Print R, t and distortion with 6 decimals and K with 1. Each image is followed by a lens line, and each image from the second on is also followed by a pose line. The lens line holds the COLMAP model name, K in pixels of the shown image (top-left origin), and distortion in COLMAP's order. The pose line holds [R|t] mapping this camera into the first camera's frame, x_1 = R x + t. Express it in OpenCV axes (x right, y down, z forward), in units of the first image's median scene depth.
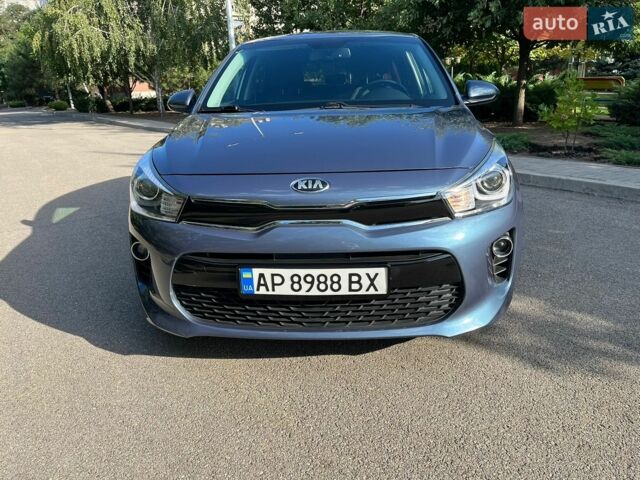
lens RADIAL K [[483.6, 0, 322.7], [0, 483.6, 238.3], [0, 0, 1]] dist [0.102414, -0.006949]
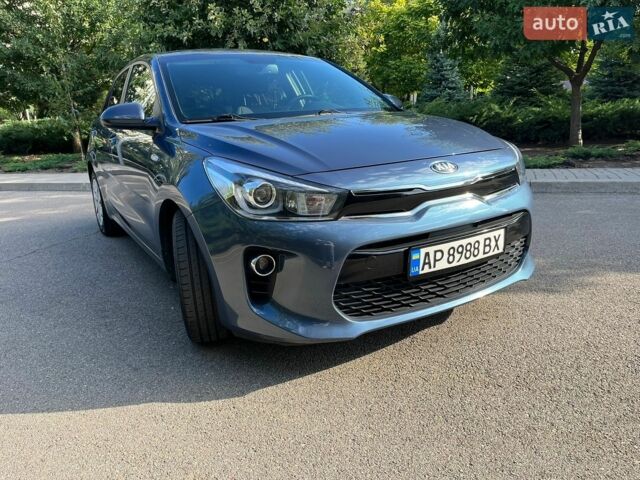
lens RADIAL K [[483.6, 0, 326.0], [0, 483.6, 240.9], [0, 0, 1]] dist [0.102414, -0.006949]
pose [[0.806665, -0.156459, 0.569922, -0.900930], [0.200352, 0.979614, -0.014647, 0.019483], [-0.556012, 0.126000, 0.821568, 0.248362]]
